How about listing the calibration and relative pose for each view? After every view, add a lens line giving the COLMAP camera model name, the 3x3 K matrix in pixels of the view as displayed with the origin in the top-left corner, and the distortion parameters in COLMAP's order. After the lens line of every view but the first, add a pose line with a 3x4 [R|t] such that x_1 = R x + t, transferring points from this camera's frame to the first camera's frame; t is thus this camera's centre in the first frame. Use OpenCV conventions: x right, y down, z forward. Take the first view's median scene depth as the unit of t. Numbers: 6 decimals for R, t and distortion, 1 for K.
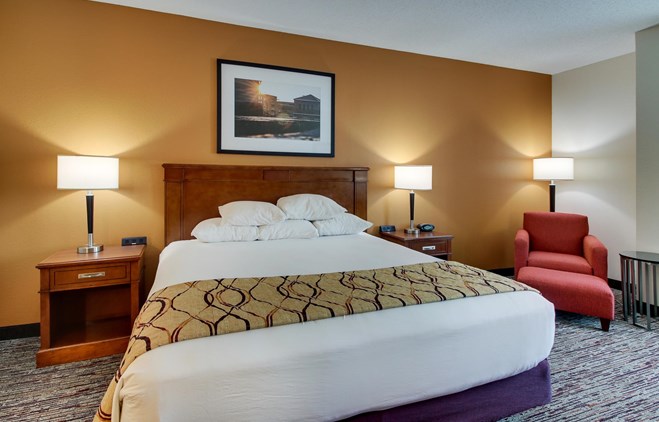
lens RADIAL K [[305.6, 0, 309.9], [0, 305.6, 173.4], [0, 0, 1]] dist [0.005342, -0.004537]
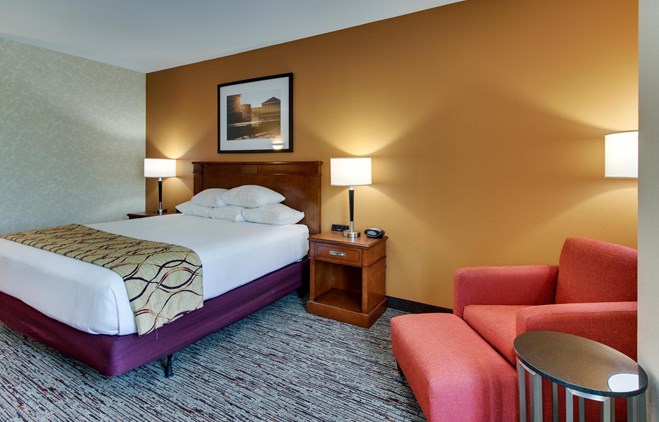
lens RADIAL K [[324.4, 0, 343.0], [0, 324.4, 172.3], [0, 0, 1]] dist [0.002918, -0.002744]
pose [[0.681201, -0.000104, -0.732097, 1.067398], [-0.005483, 0.999971, -0.005244, 0.021680], [0.732076, 0.007587, 0.681180, 0.391370]]
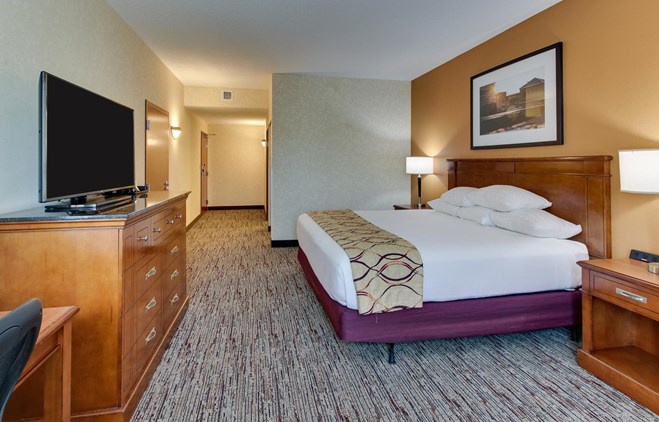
lens RADIAL K [[324.4, 0, 319.3], [0, 324.4, 162.2], [0, 0, 1]] dist [0.002918, -0.002744]
pose [[-0.128103, -0.019994, -0.991559, 1.060630], [-0.016613, 0.999700, -0.018012, 0.020225], [0.991622, 0.014165, -0.128396, 0.505952]]
